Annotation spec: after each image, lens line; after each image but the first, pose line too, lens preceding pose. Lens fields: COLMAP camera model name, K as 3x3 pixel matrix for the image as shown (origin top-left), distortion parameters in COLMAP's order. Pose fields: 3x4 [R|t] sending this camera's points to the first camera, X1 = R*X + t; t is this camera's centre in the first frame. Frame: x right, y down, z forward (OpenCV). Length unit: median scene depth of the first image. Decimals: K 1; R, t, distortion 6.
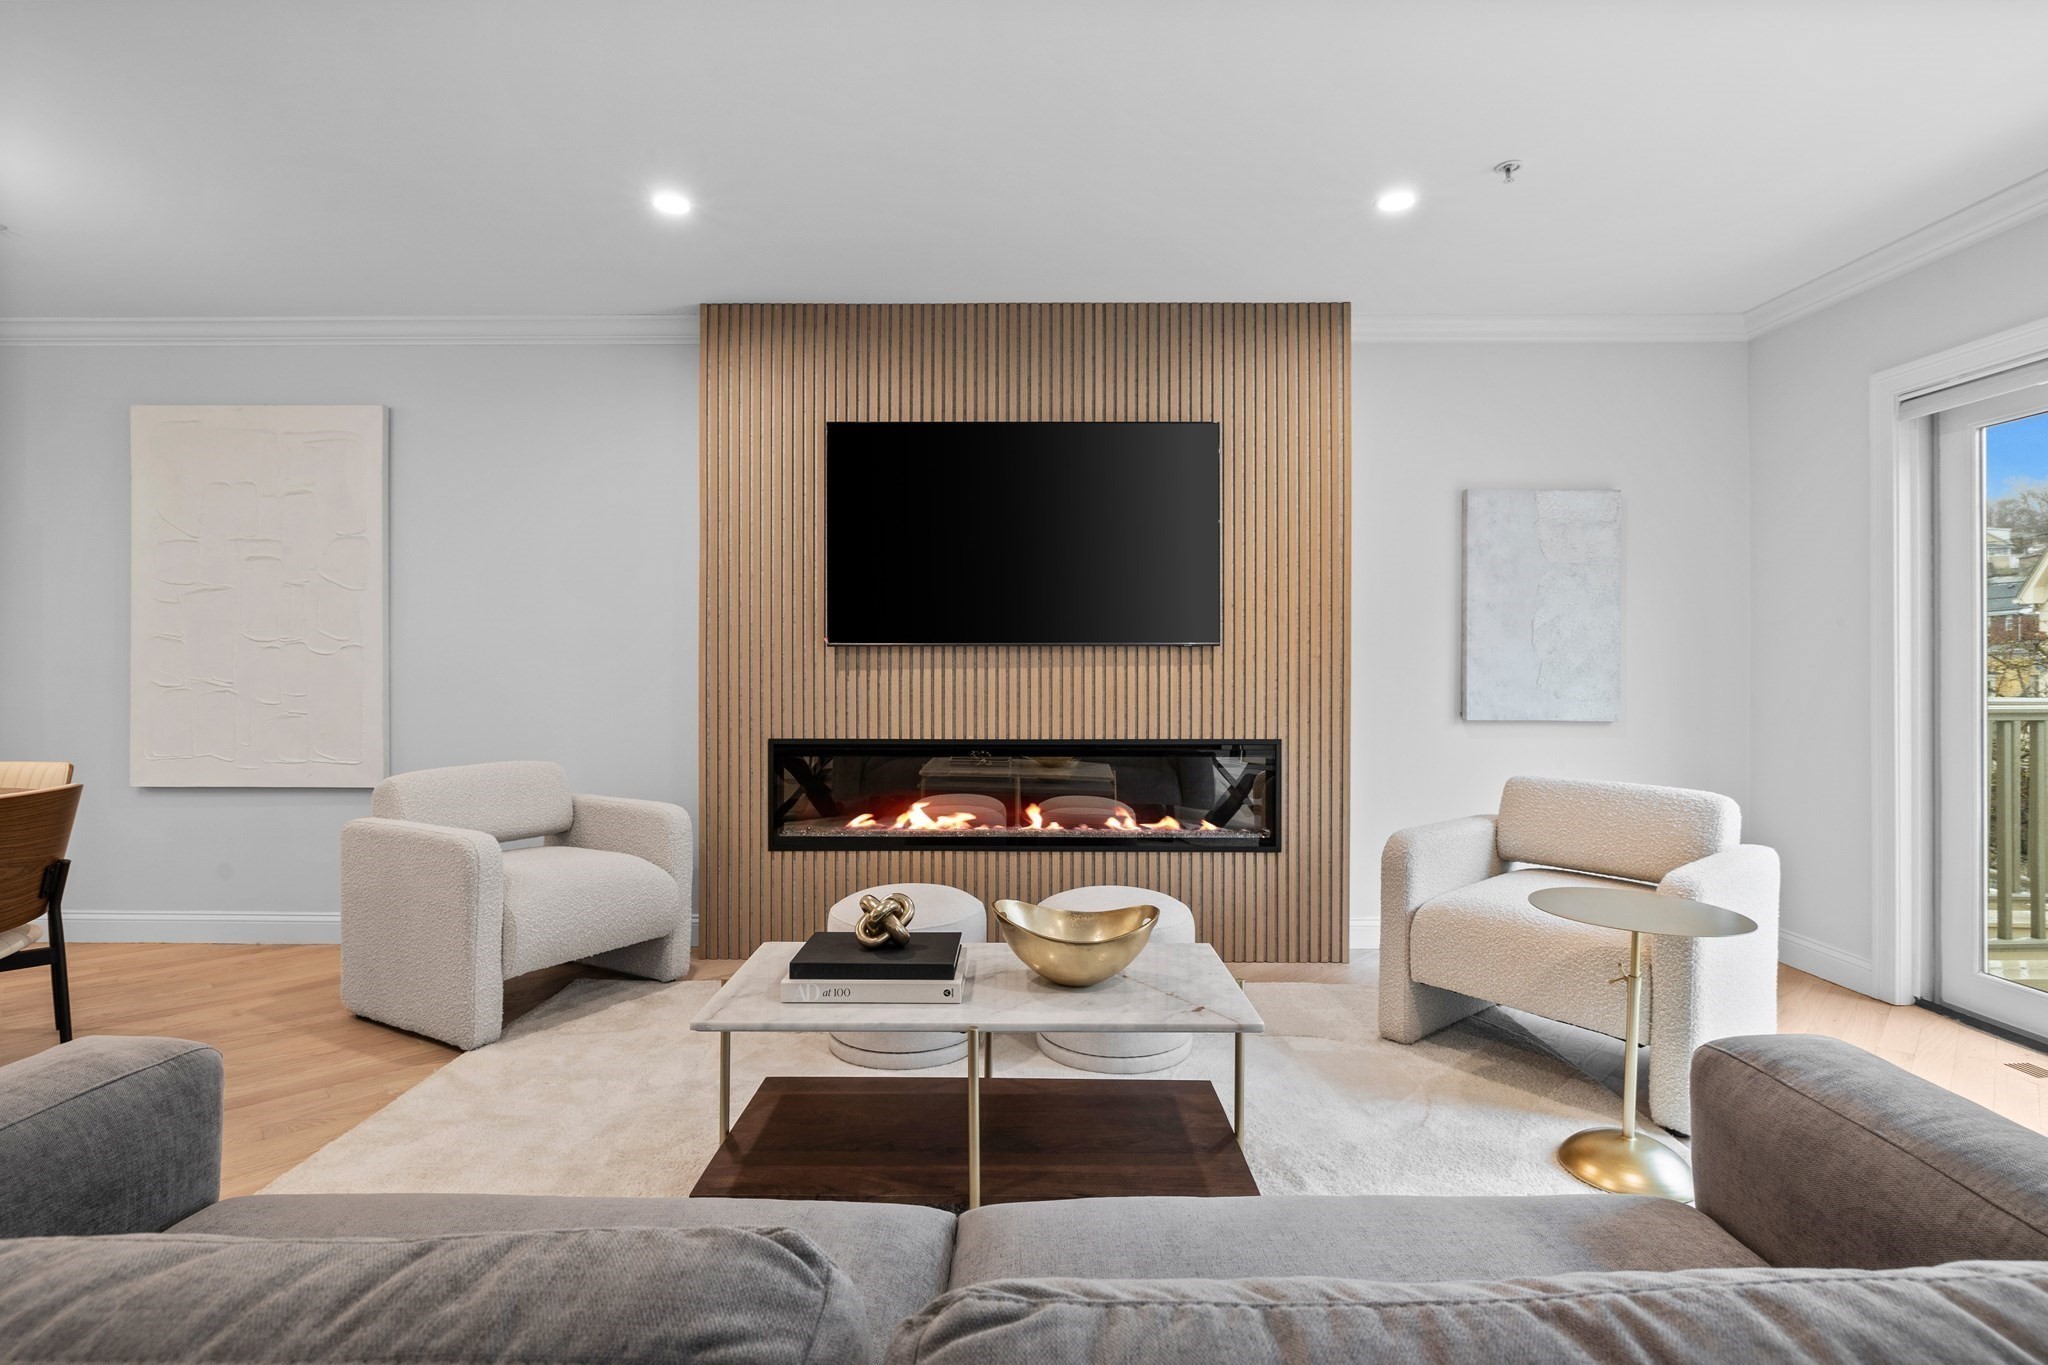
lens RADIAL K [[1001.7, 0, 1061.9], [0, 1001.7, 672.3], [0, 0, 1]] dist [0.000649, 0.000419]
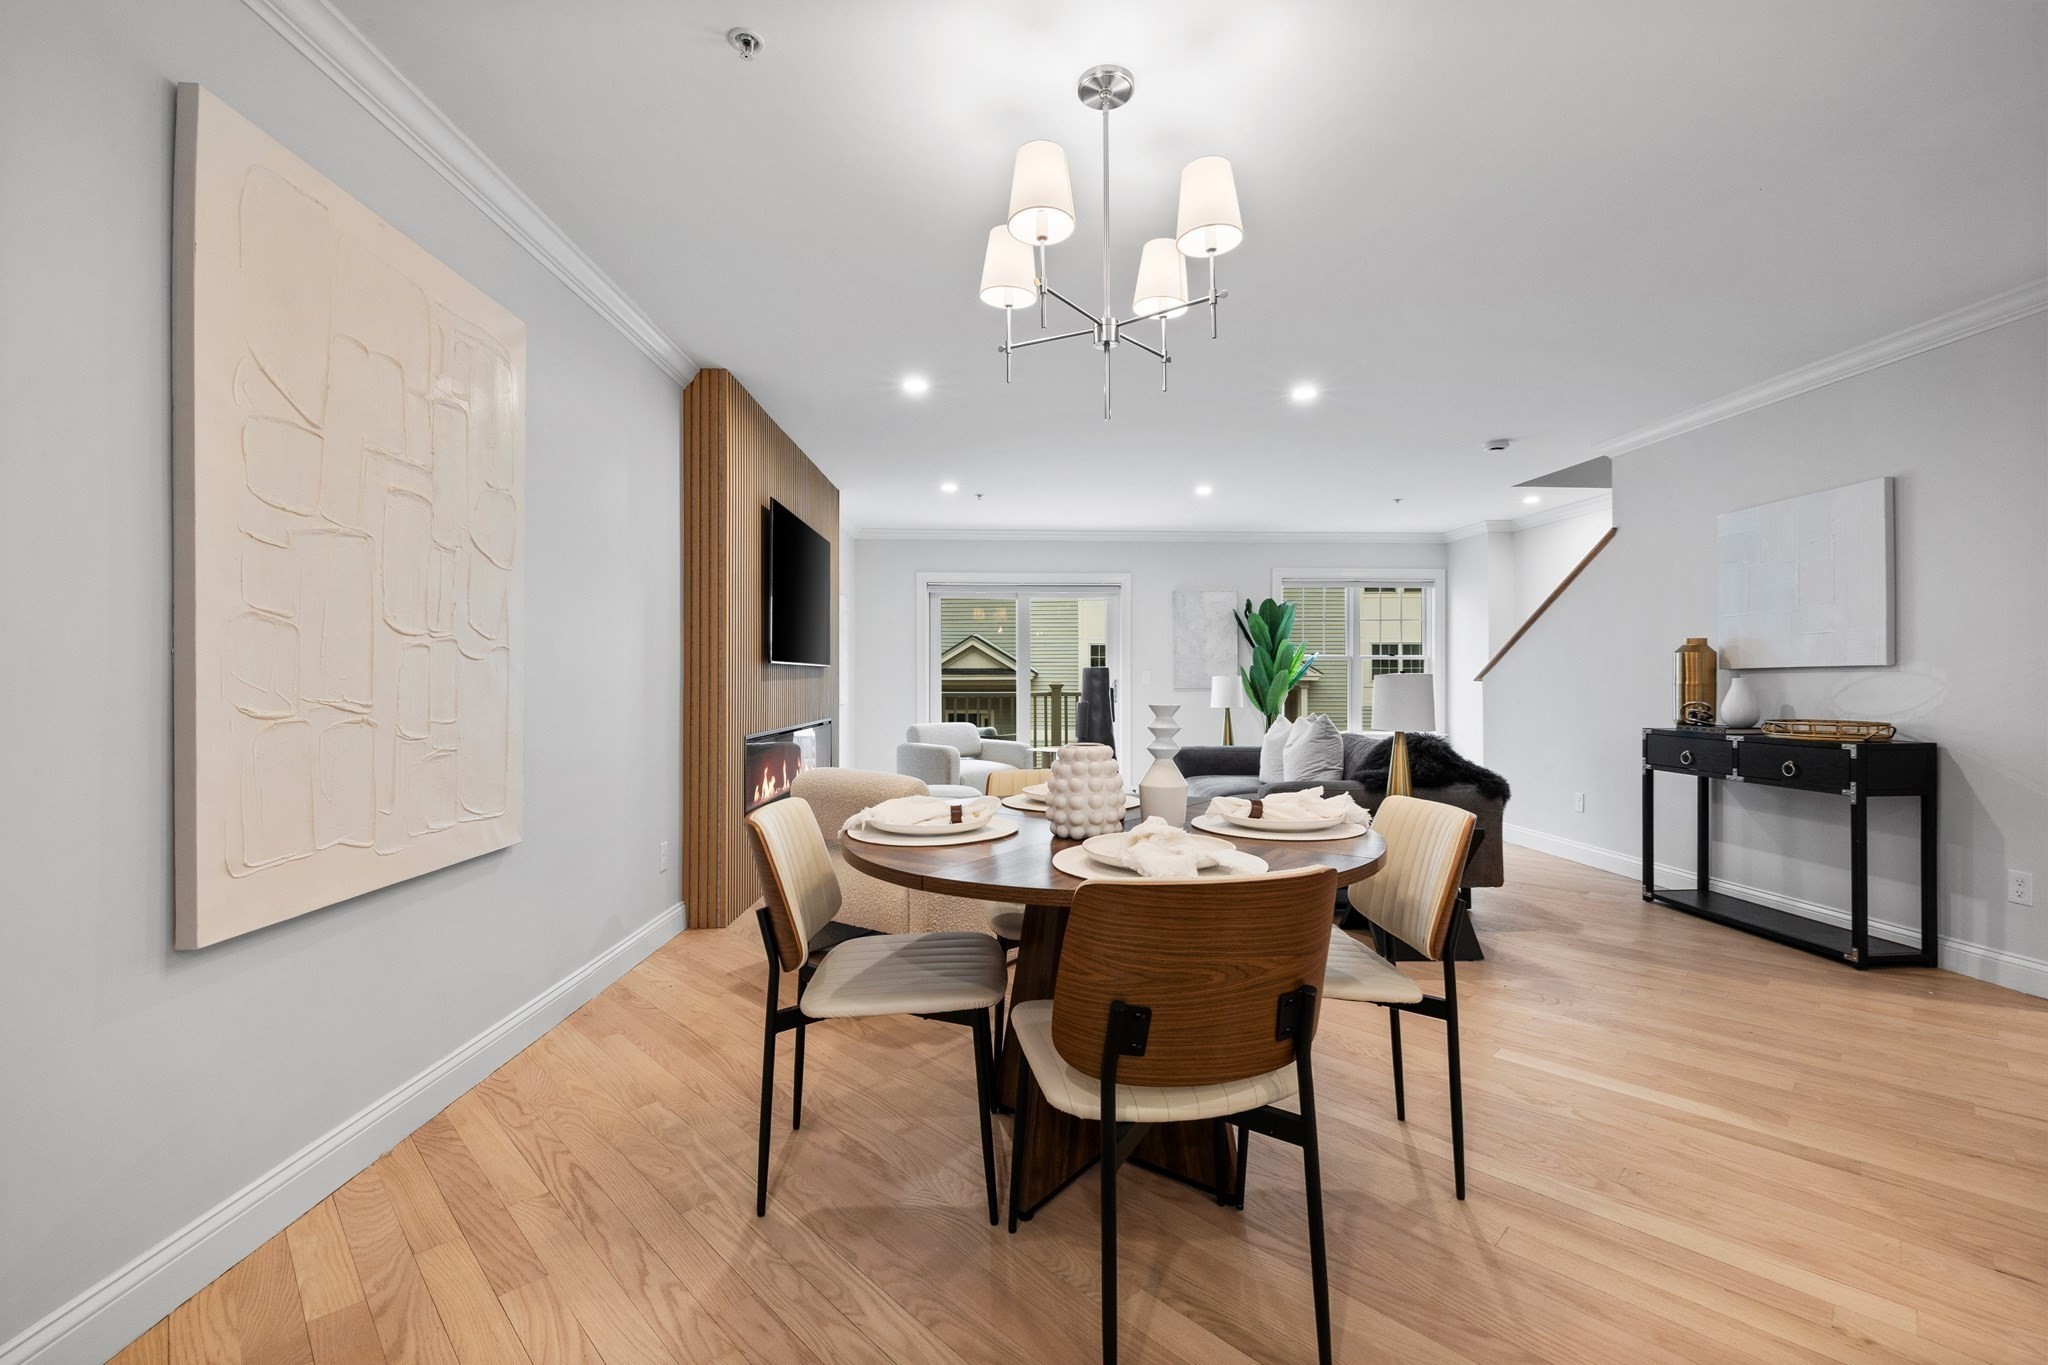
lens RADIAL K [[868.3, 0, 1024.3], [0, 868.3, 677.1], [0, 0, 1]] dist [0.000410, -0.000130]
pose [[-0.001450, 0.007171, 0.999973, -1.332847], [-0.005047, 0.999962, -0.007178, -0.003153], [-0.999986, -0.005057, -0.001414, 0.641799]]
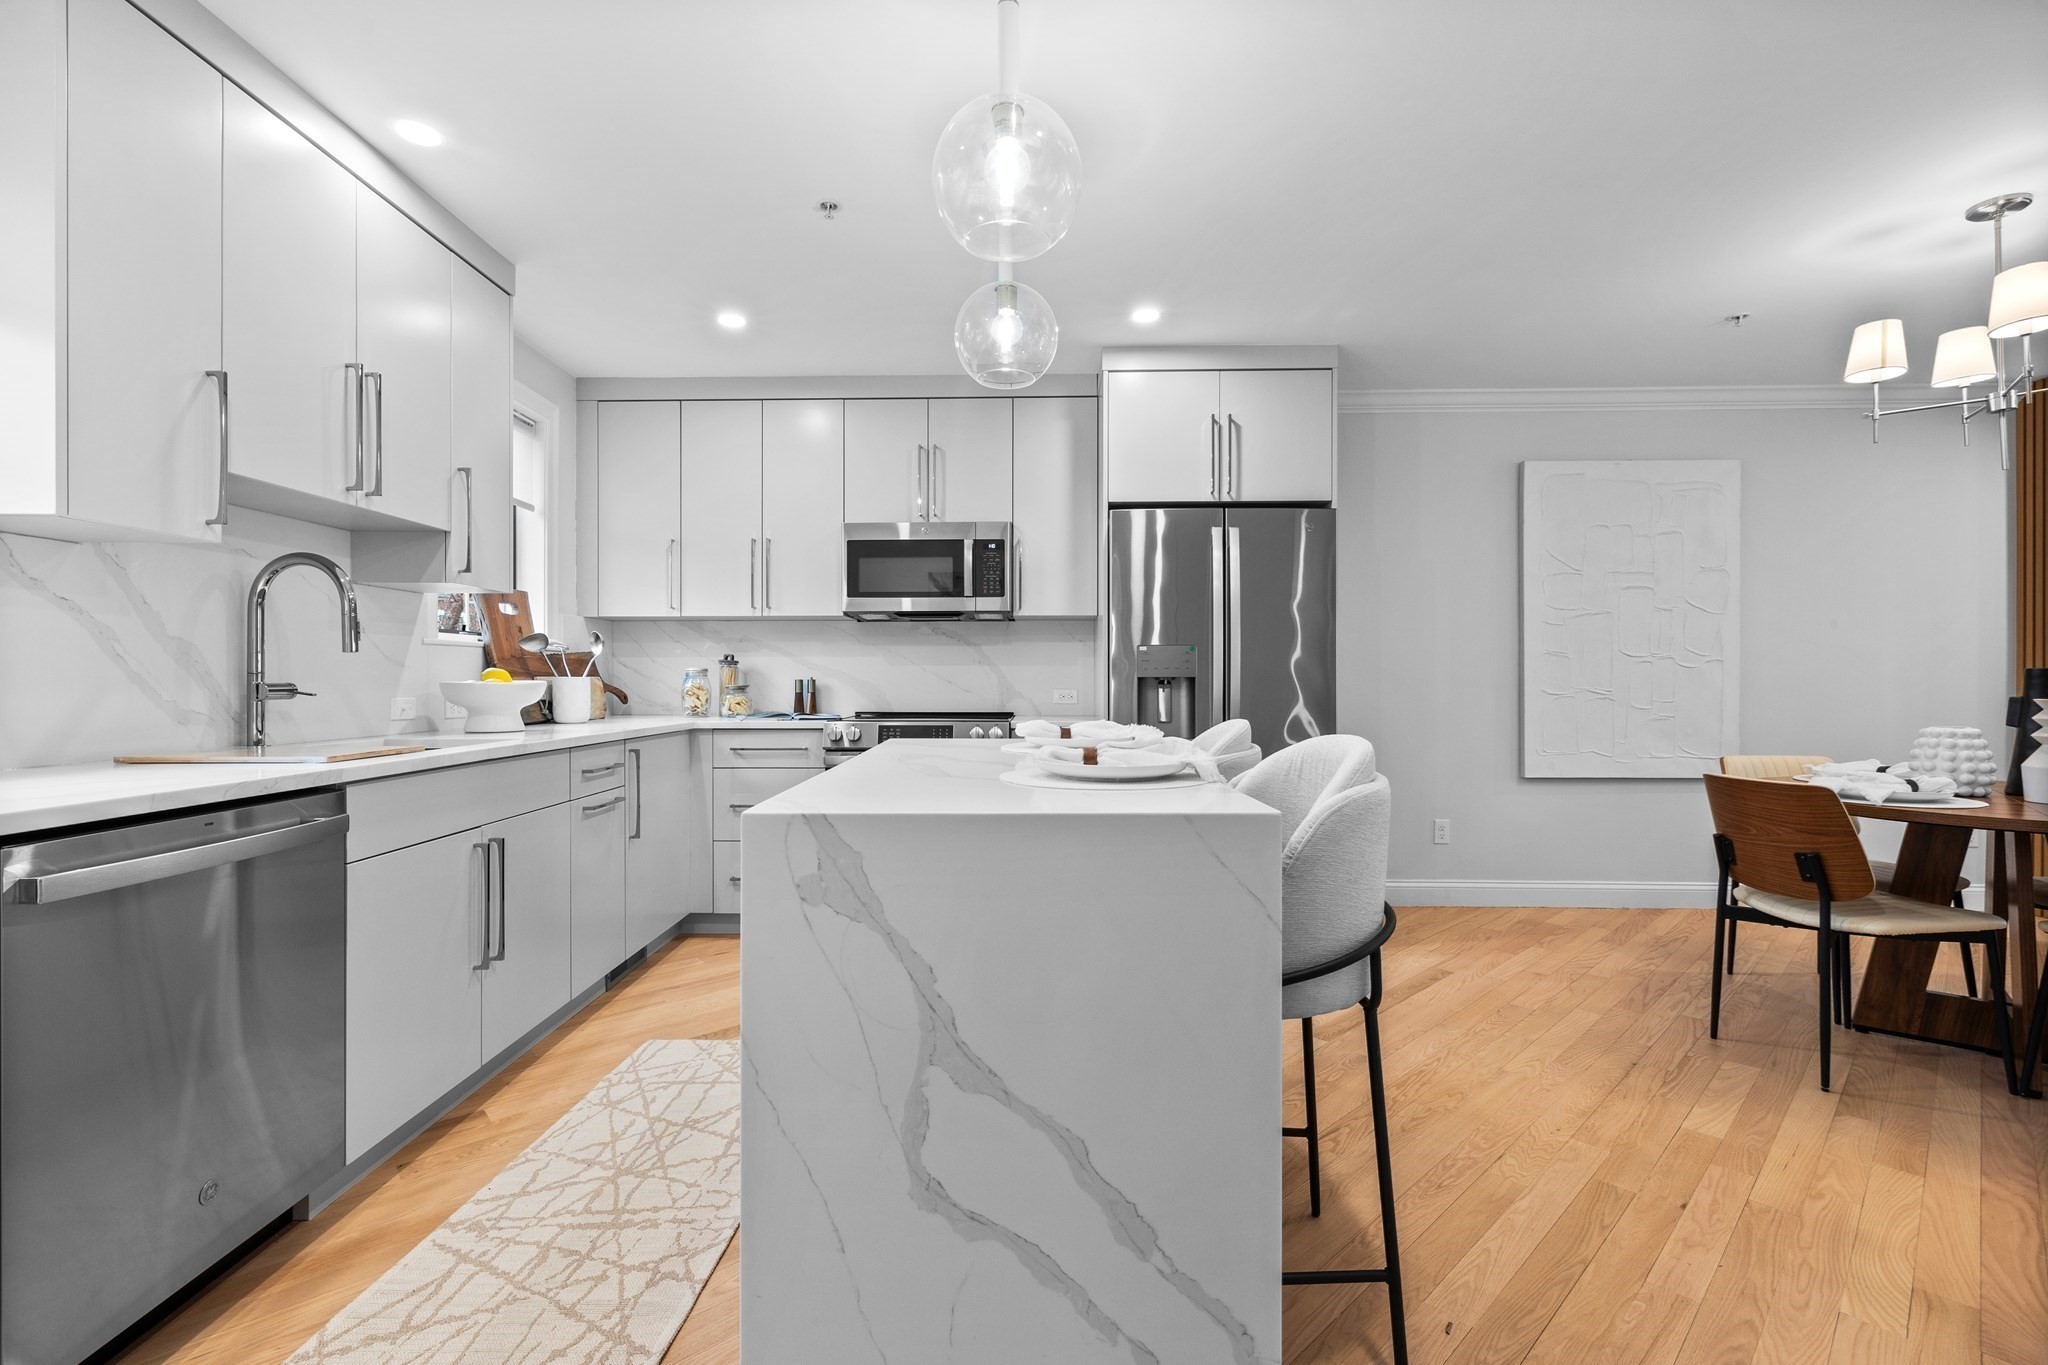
lens RADIAL K [[884.9, 0, 1016.6], [0, 884.9, 682.0], [0, 0, 1]] dist [-0.000044, -0.000841]
pose [[0.999708, 0.001137, -0.024124, -1.538621], [-0.000911, 0.999956, 0.009359, -0.009503], [0.024134, -0.009334, 0.999665, -0.084749]]
